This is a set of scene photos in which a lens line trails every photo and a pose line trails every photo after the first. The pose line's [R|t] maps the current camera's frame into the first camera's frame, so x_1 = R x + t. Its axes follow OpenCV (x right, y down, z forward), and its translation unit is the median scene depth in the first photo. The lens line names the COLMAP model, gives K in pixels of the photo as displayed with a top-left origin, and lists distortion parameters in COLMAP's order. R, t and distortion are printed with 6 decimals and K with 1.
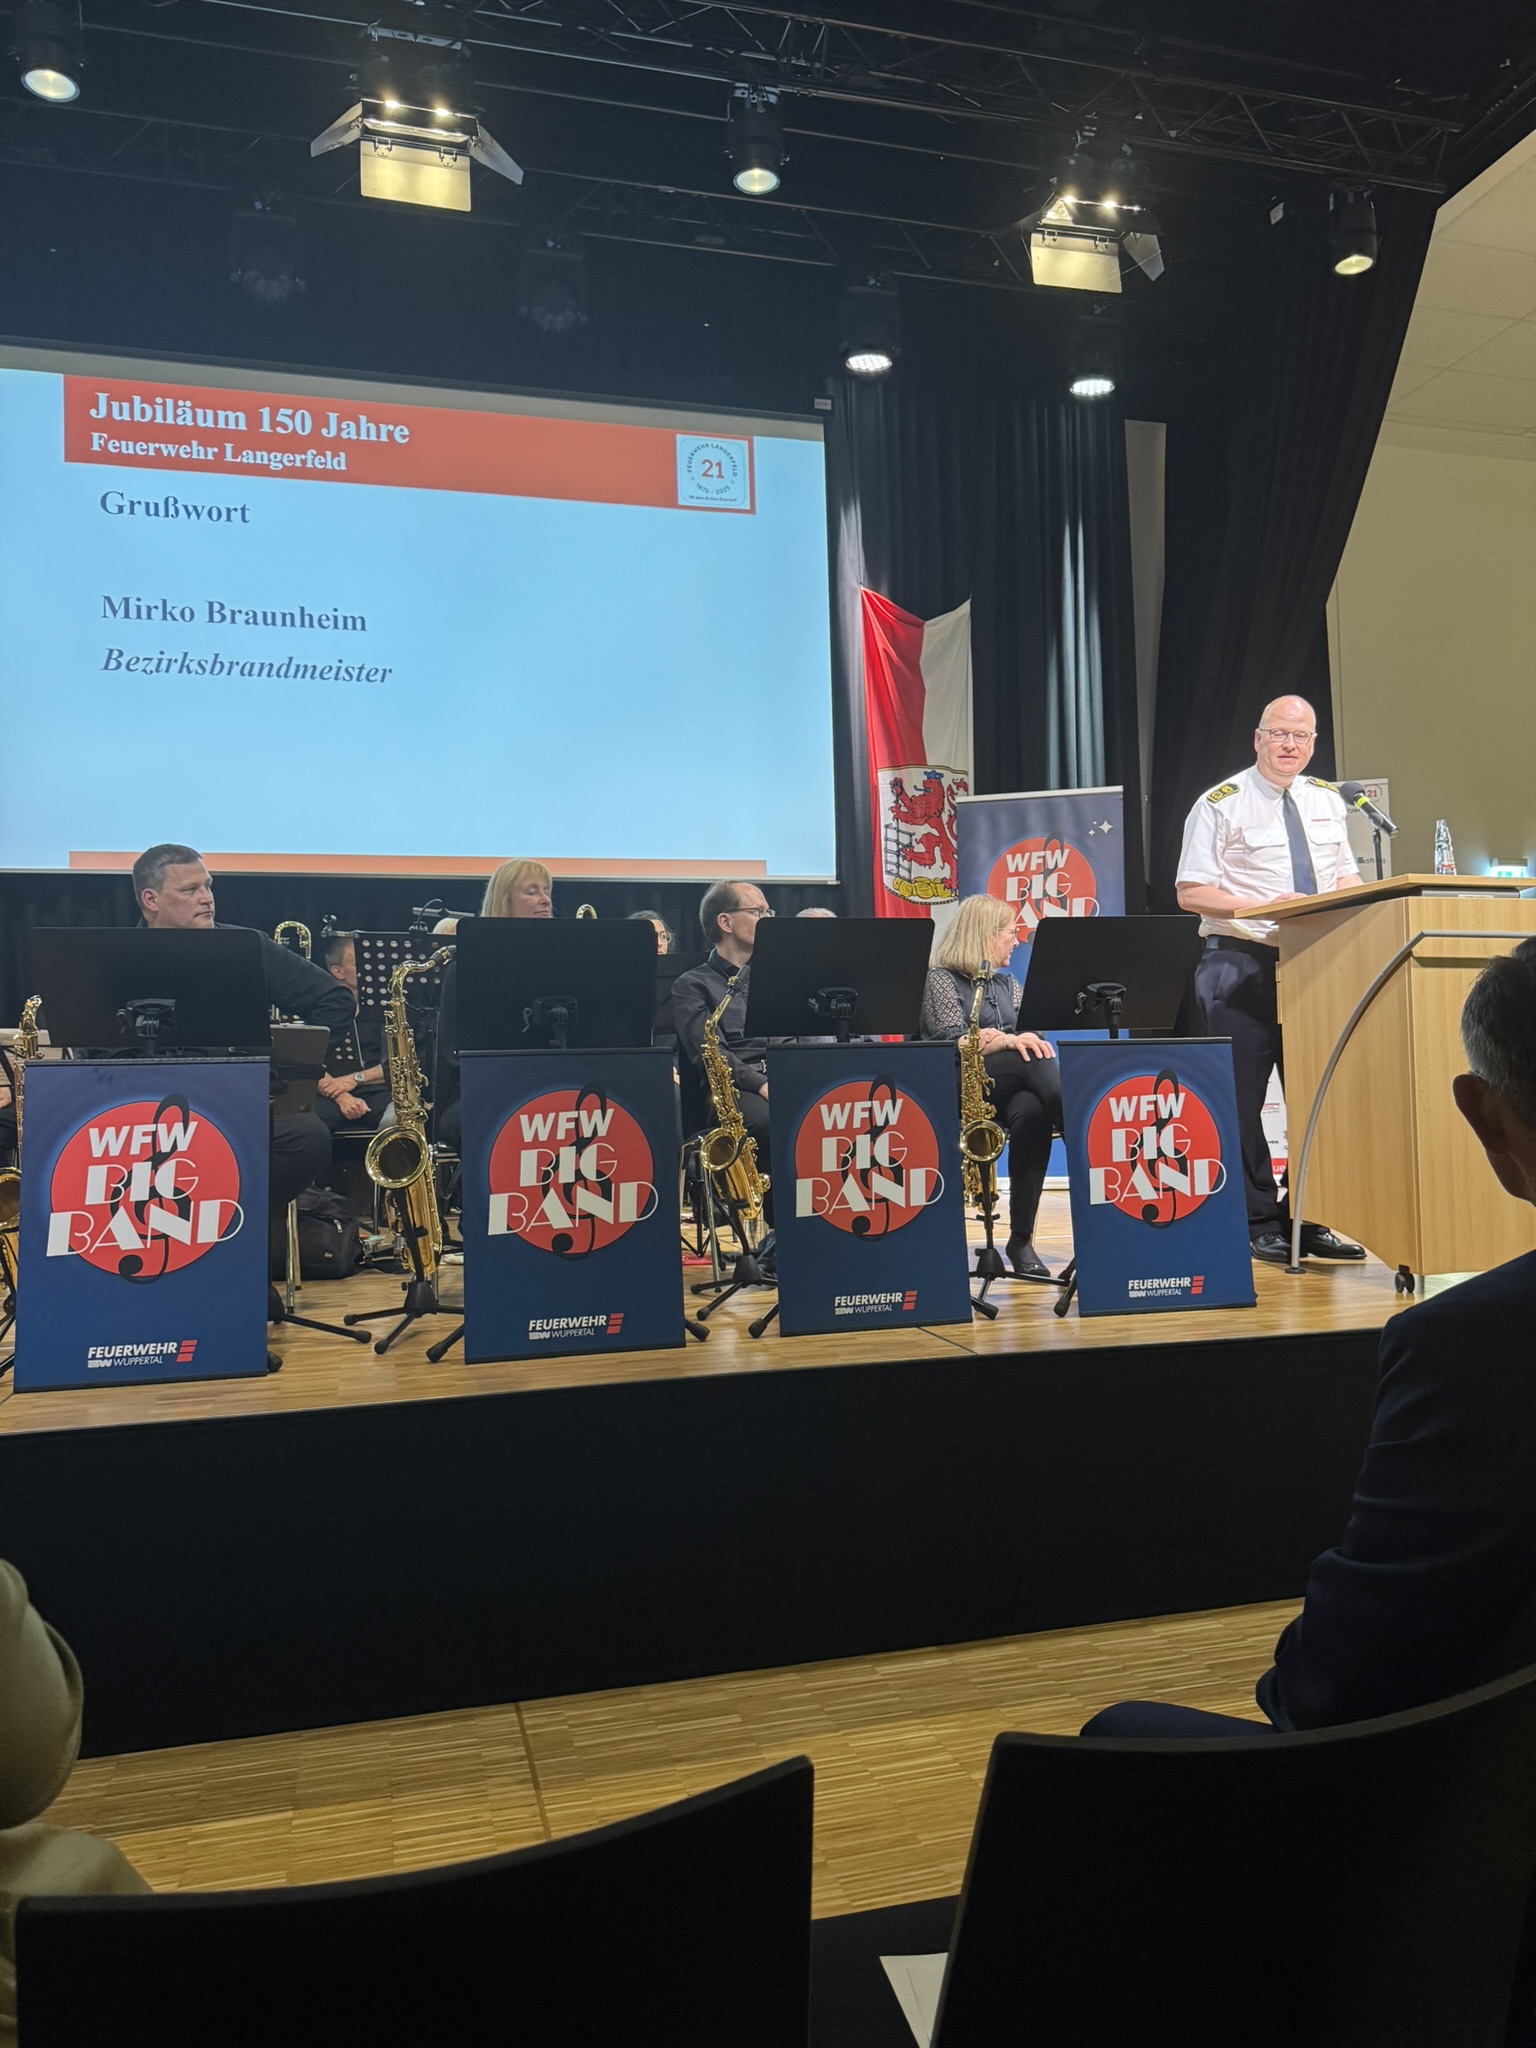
lens RADIAL K [[1412.6, 0, 774.3], [0, 1412.6, 1043.8], [0, 0, 1]] dist [0.033412, -0.038756]
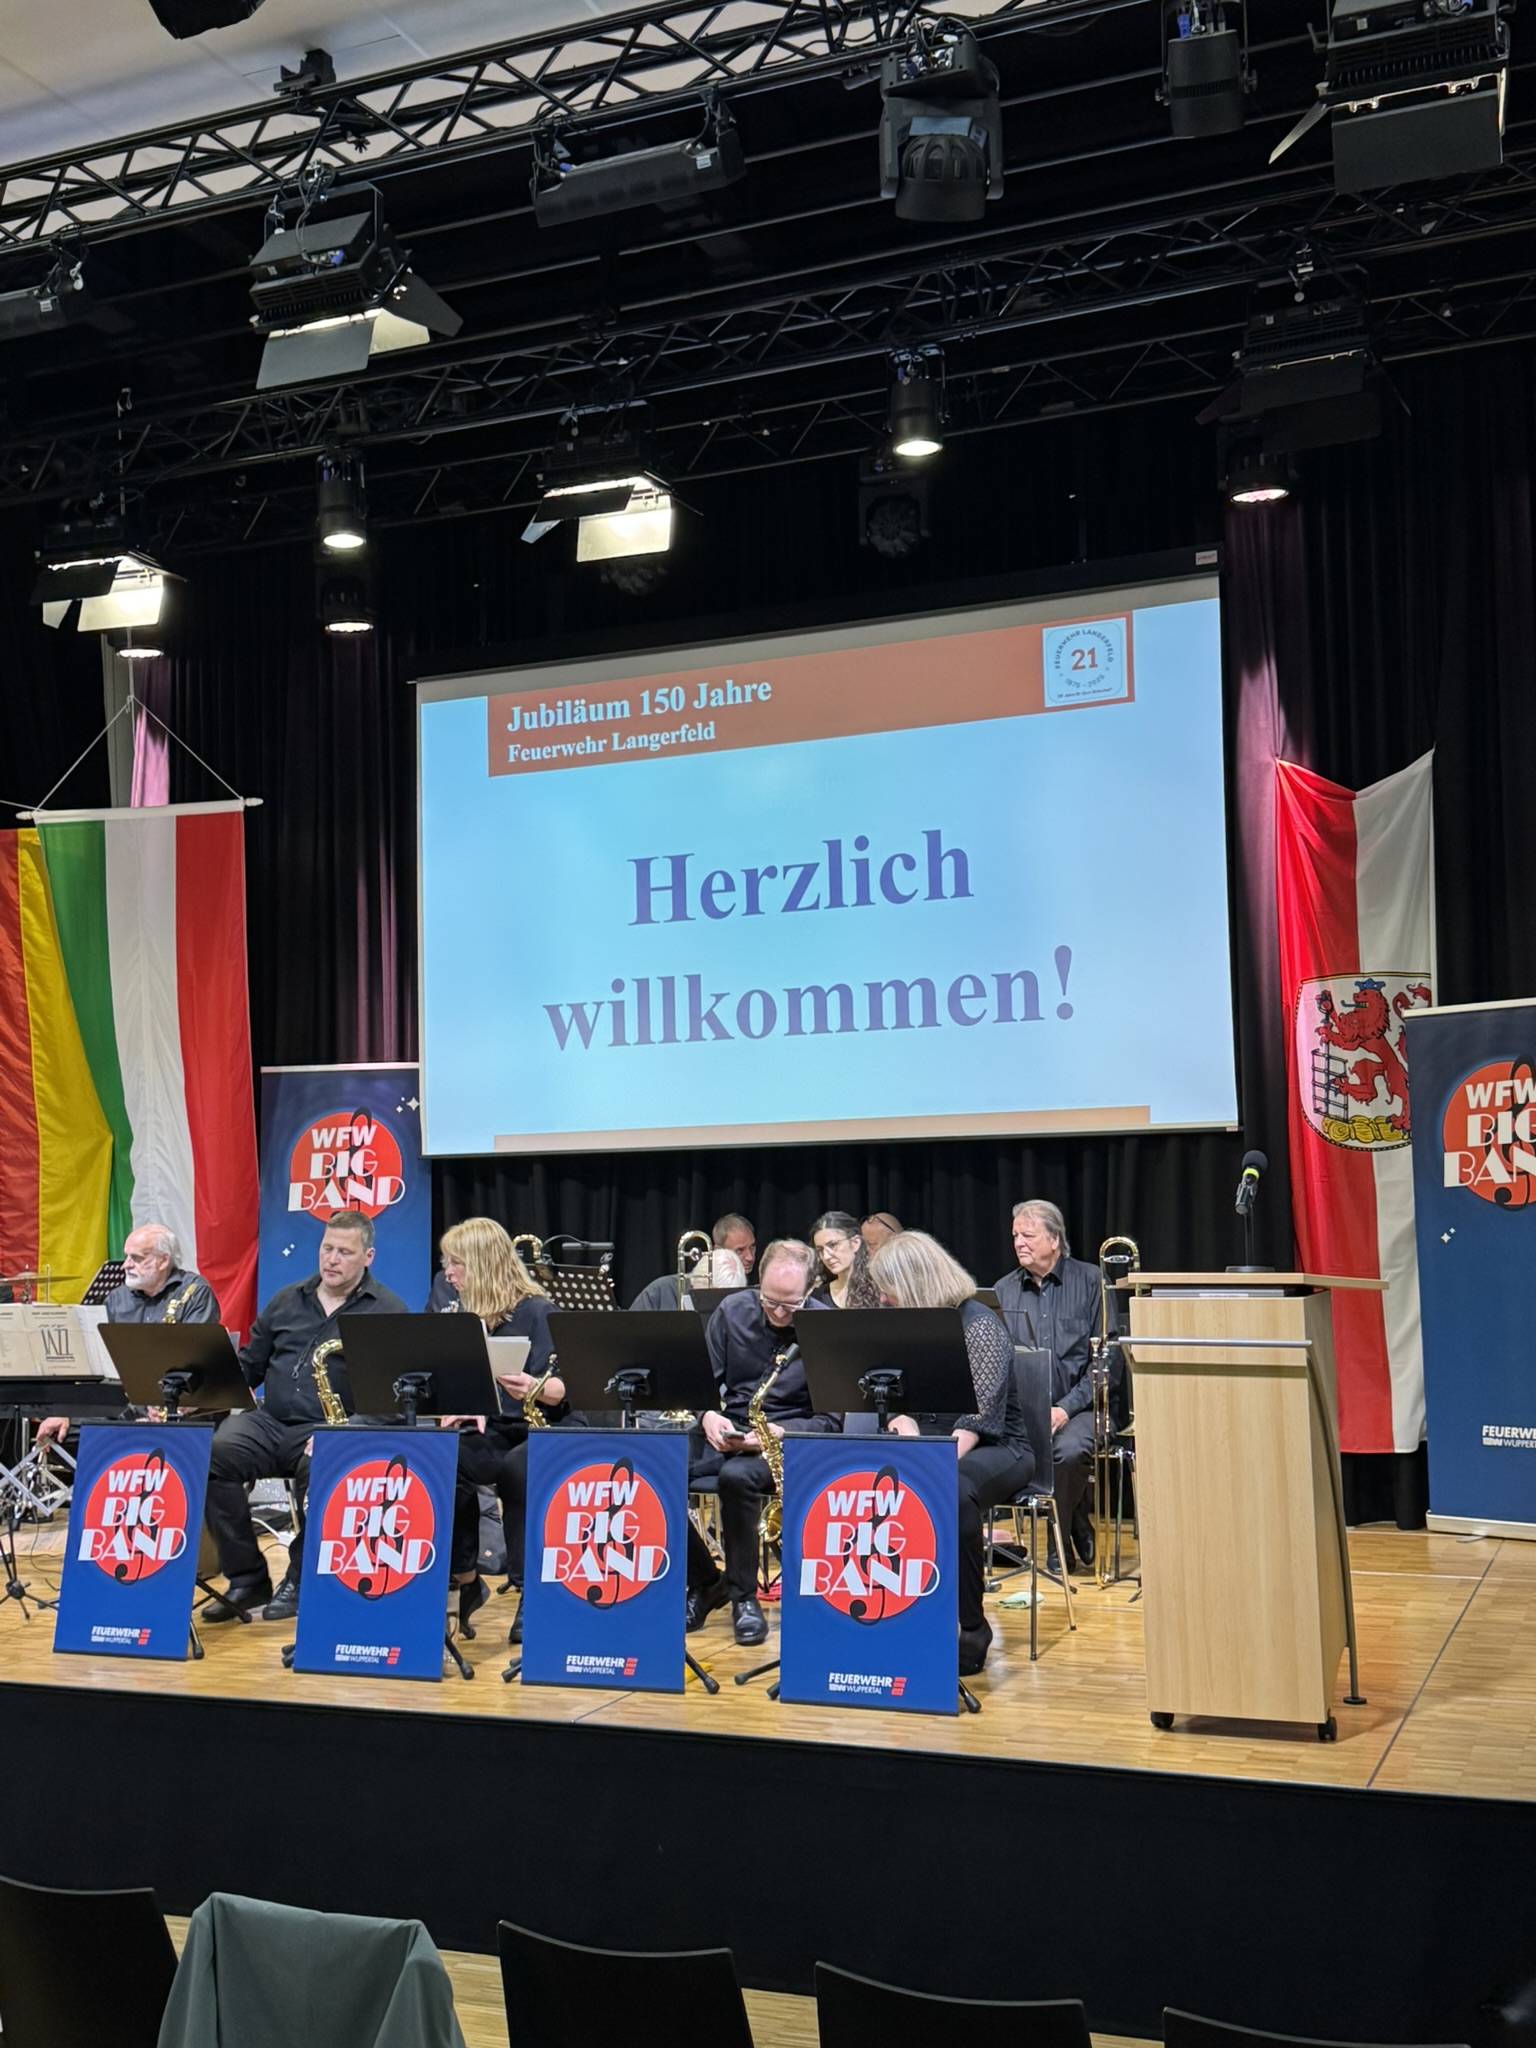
lens RADIAL K [[2091.5, 0, 785.2], [0, 2091.5, 1066.9], [0, 0, 1]] dist [0.105530, 0.000000]
pose [[0.804235, -0.036144, -0.593212, 0.678958], [0.013151, 0.998987, -0.043039, -0.123592], [0.594166, 0.026812, 0.803895, -0.164464]]
